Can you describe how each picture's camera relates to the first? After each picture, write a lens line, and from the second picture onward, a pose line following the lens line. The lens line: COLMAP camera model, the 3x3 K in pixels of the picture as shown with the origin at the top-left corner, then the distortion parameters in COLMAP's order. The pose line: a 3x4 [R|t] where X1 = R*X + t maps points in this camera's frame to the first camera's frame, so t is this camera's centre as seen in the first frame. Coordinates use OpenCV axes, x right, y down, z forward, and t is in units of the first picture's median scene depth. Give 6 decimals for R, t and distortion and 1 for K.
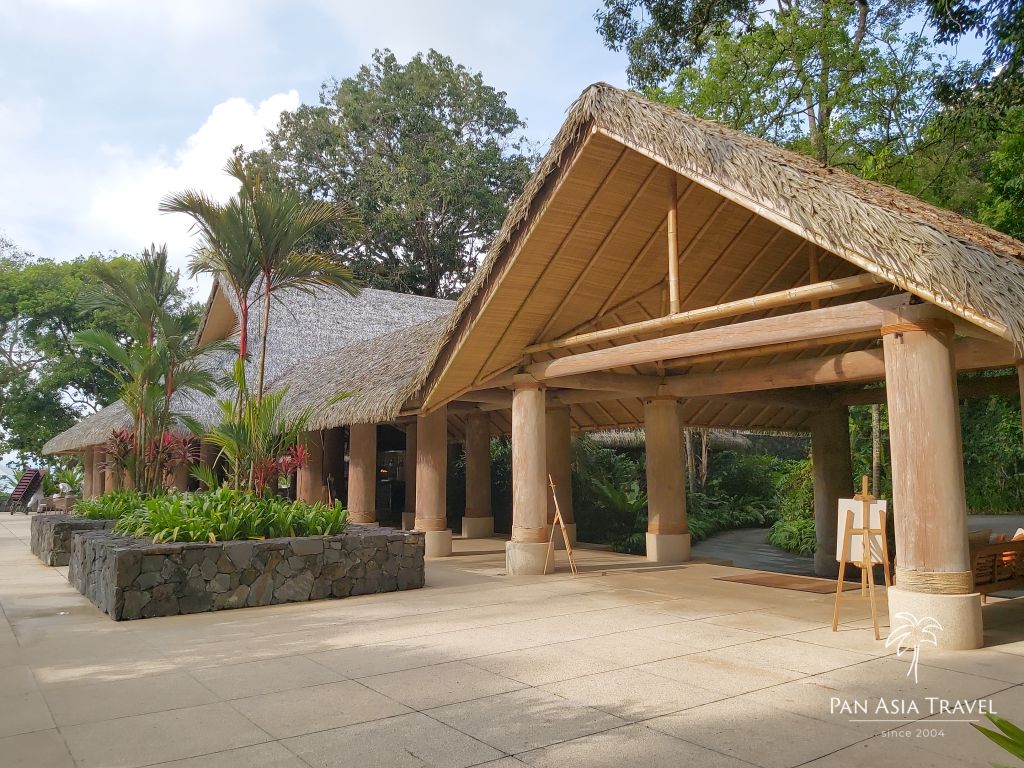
lens RADIAL K [[782.2, 0, 513.6], [0, 782.2, 386.7], [0, 0, 1]] dist [0.000389, -0.012704]
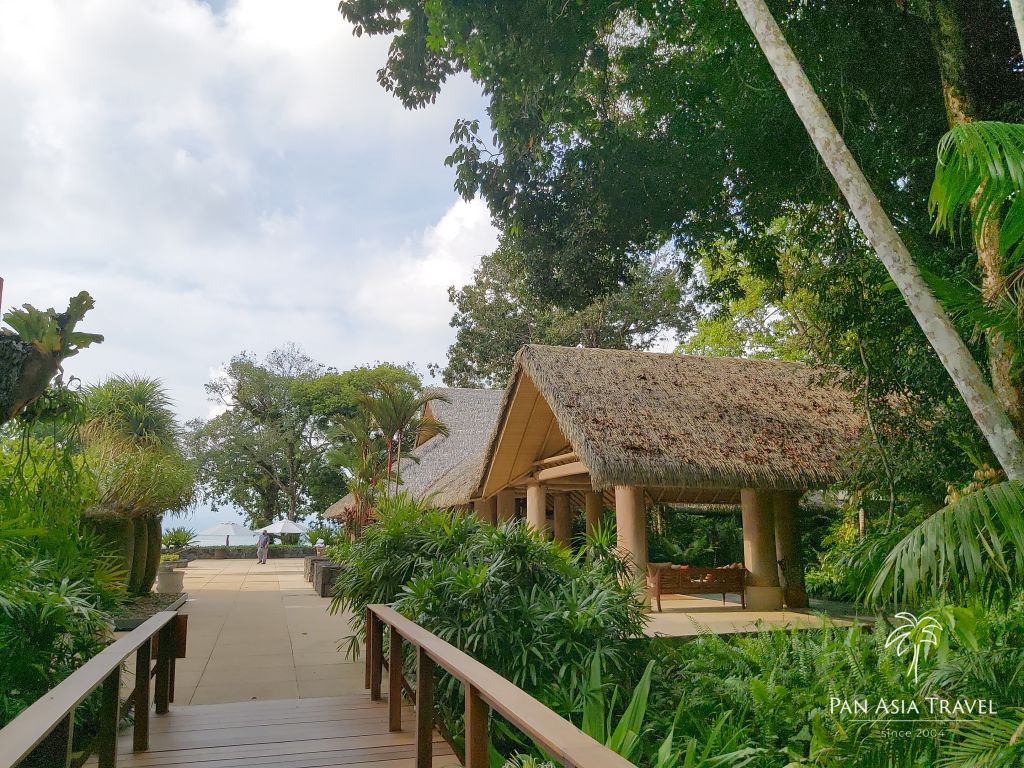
lens RADIAL K [[782.2, 0, 512.5], [0, 782.2, 380.3], [0, 0, 1]] dist [0.000389, -0.012704]
pose [[0.944041, -0.054411, -0.325310, 0.148308], [0.027759, 0.995907, -0.086020, -0.022312], [0.328659, 0.072176, 0.941687, -0.188624]]
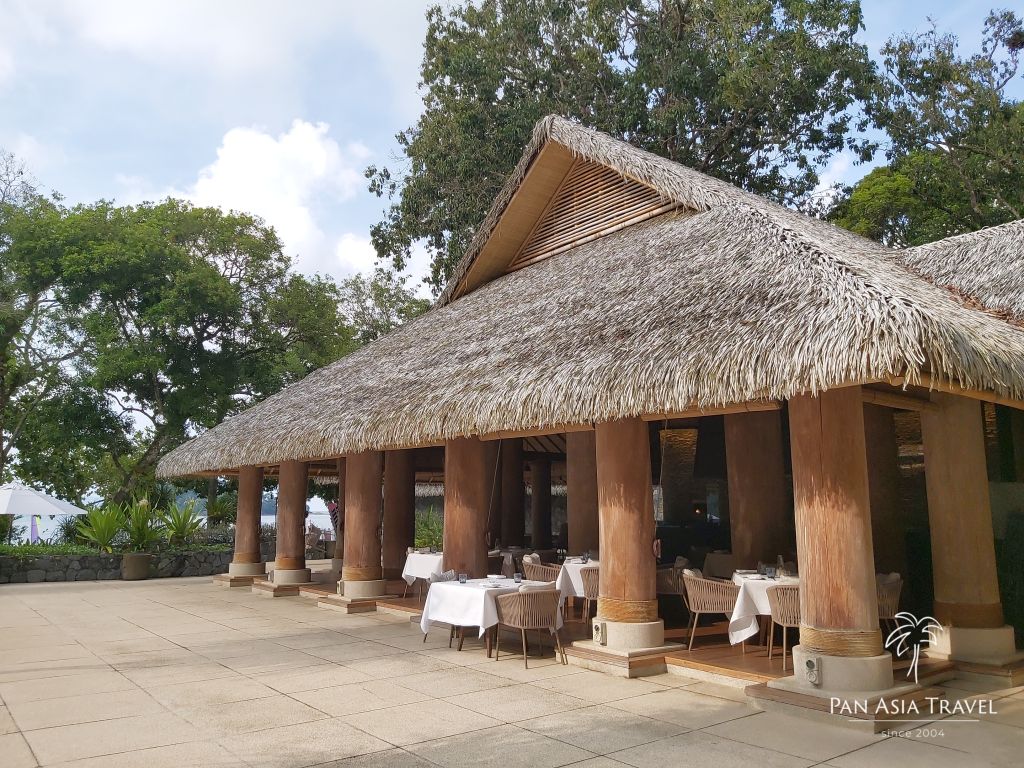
lens RADIAL K [[782.2, 0, 511.0], [0, 782.2, 383.6], [0, 0, 1]] dist [0.000389, -0.012704]
pose [[0.999530, 0.014486, 0.027006, -0.250053], [-0.013095, 0.998612, -0.051014, 0.029270], [-0.027707, 0.050636, 0.998333, 0.303378]]
